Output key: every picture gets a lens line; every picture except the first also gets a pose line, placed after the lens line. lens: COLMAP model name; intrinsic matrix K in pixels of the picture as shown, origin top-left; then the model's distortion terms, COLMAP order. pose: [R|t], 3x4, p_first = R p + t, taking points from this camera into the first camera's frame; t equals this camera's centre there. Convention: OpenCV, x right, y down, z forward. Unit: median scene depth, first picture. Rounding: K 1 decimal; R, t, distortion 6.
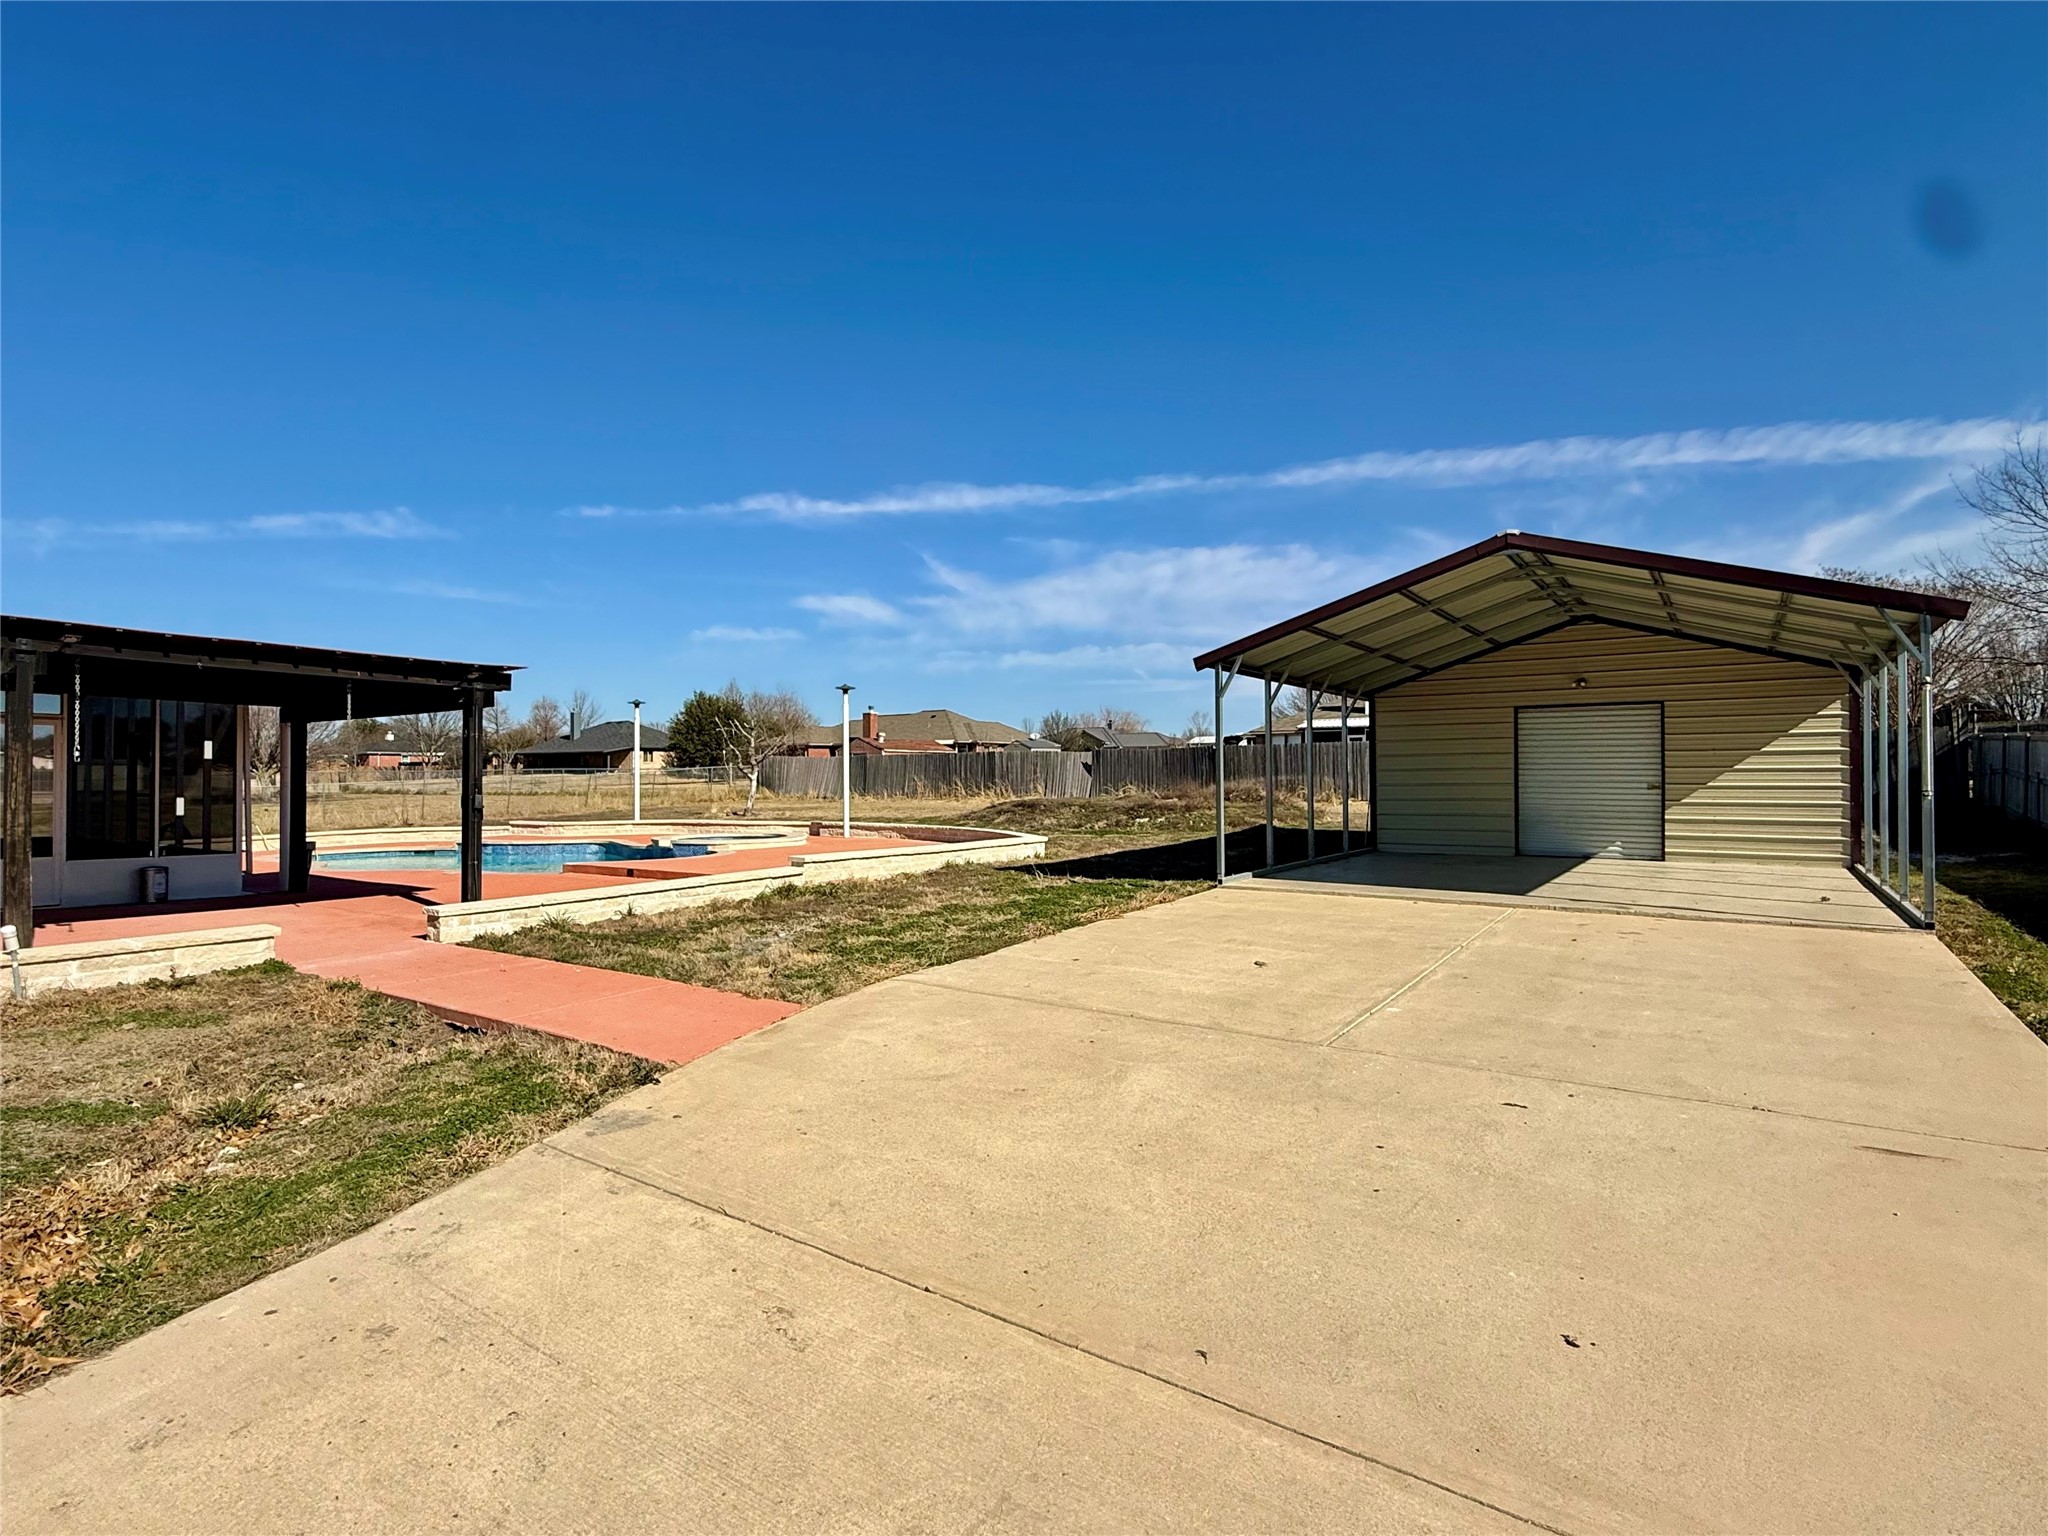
lens RADIAL K [[1038.9, 0, 1029.7], [0, 1038.9, 768.9], [0, 0, 1]] dist [0.035723, -0.000535]
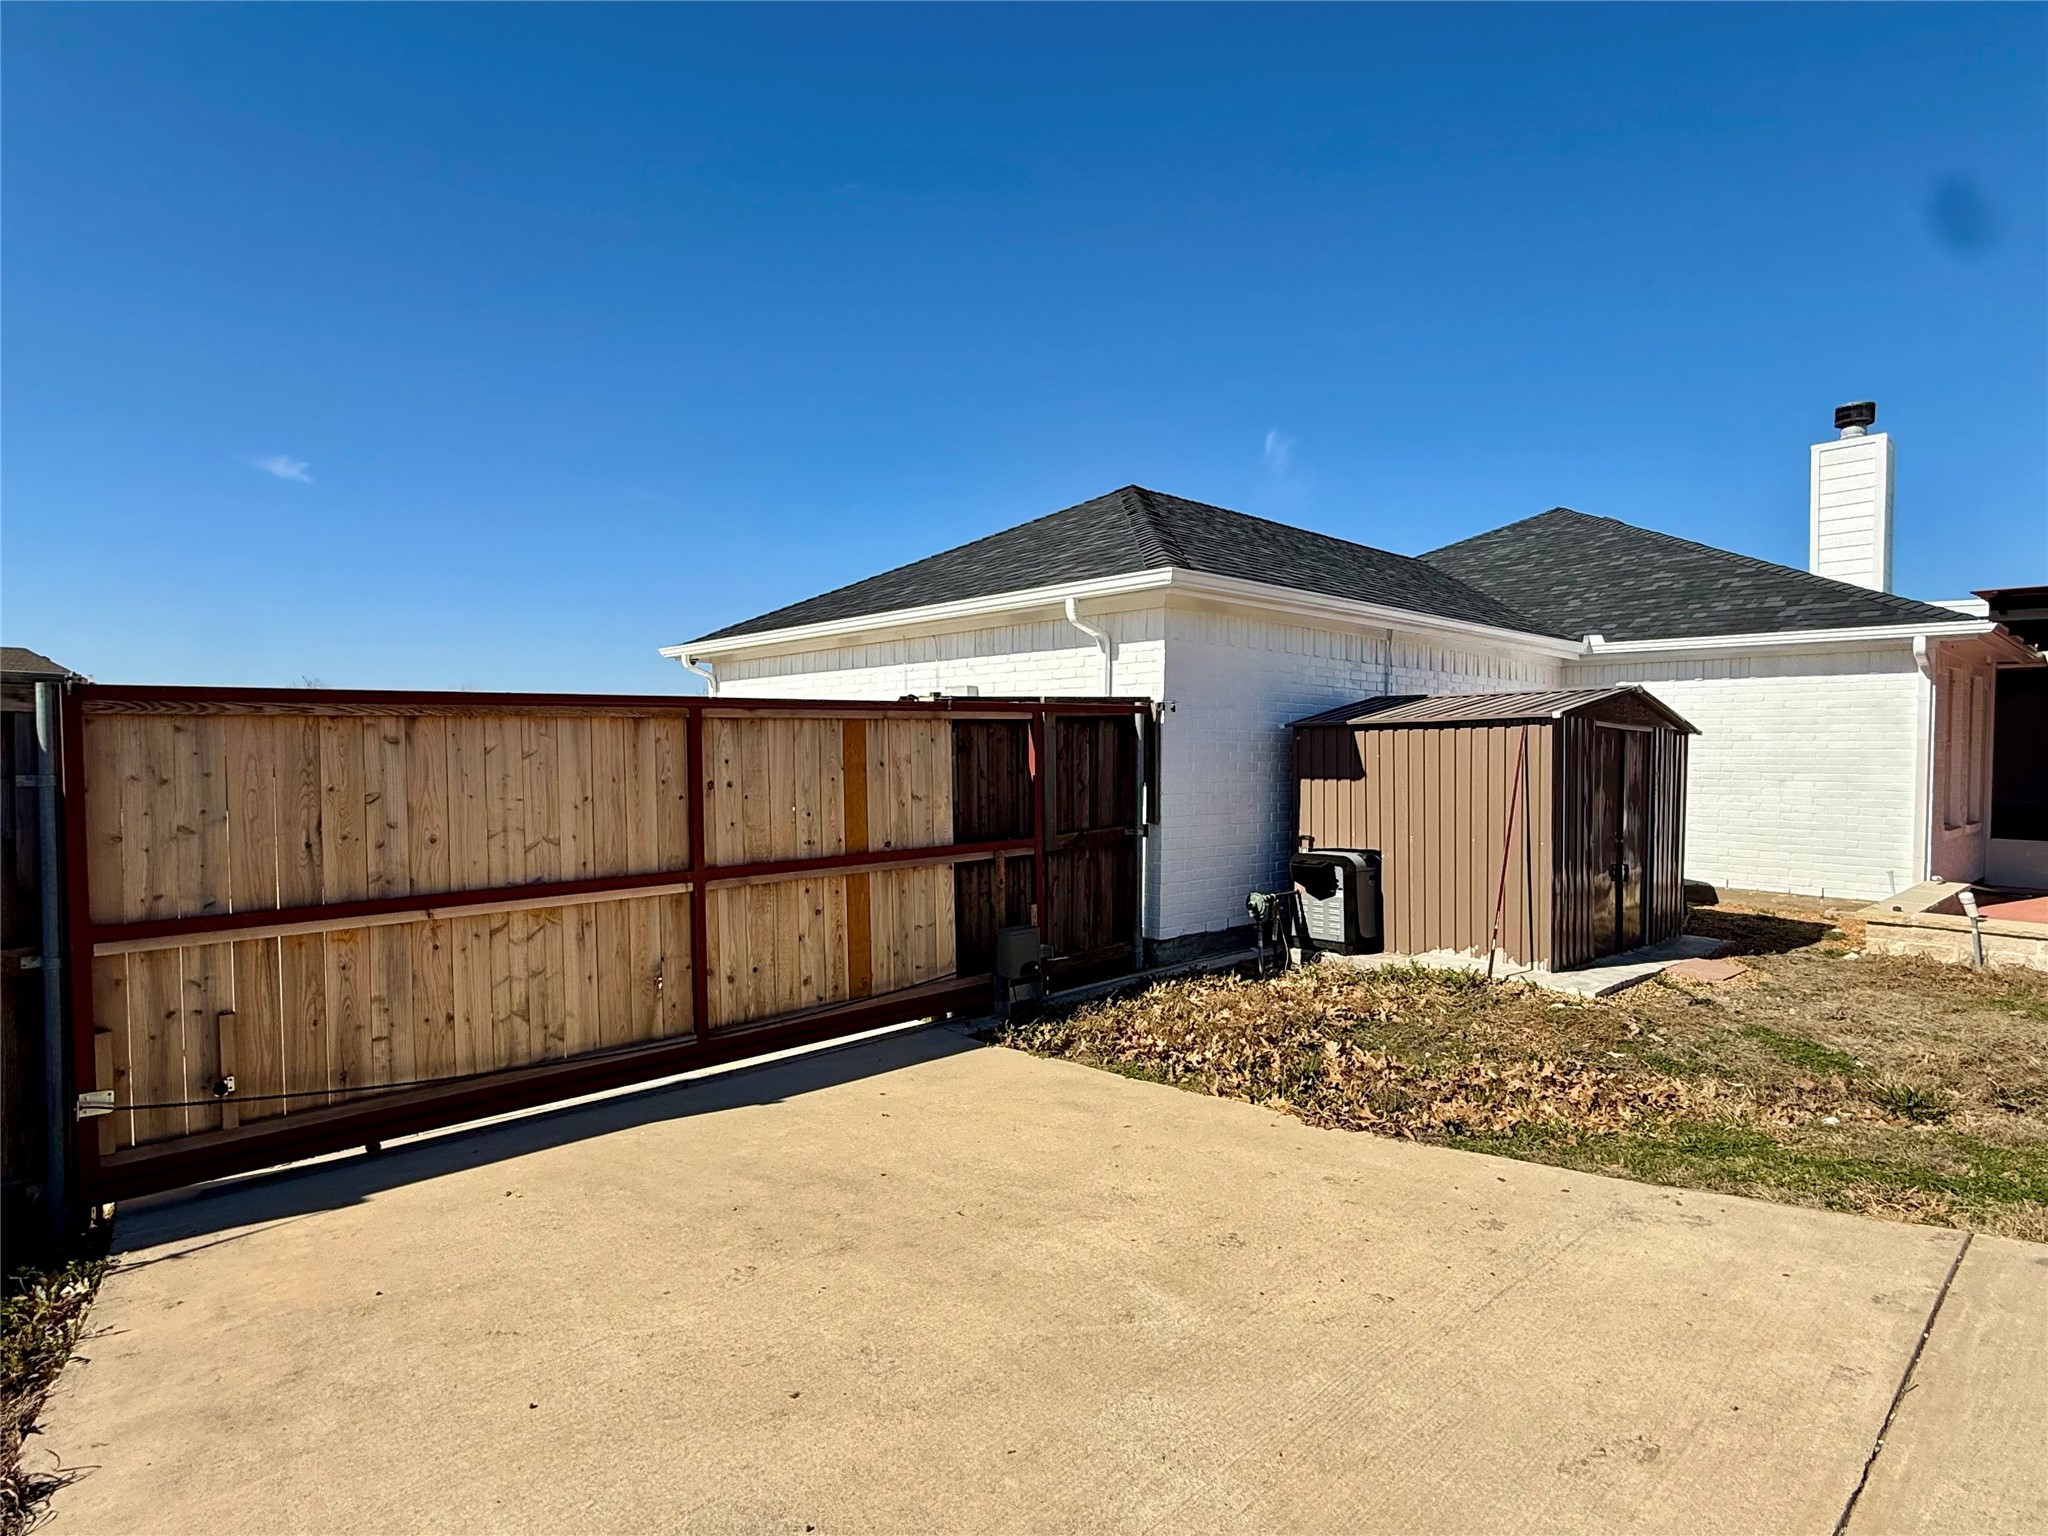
lens RADIAL K [[1088.1, 0, 1027.4], [0, 1088.1, 773.4], [0, 0, 1]] dist [-0.003305, -0.000063]
pose [[-0.237370, 0.013254, -0.971329, 0.503535], [0.002751, 0.999912, 0.012972, 0.024562], [0.971415, 0.000407, -0.237385, 0.632870]]
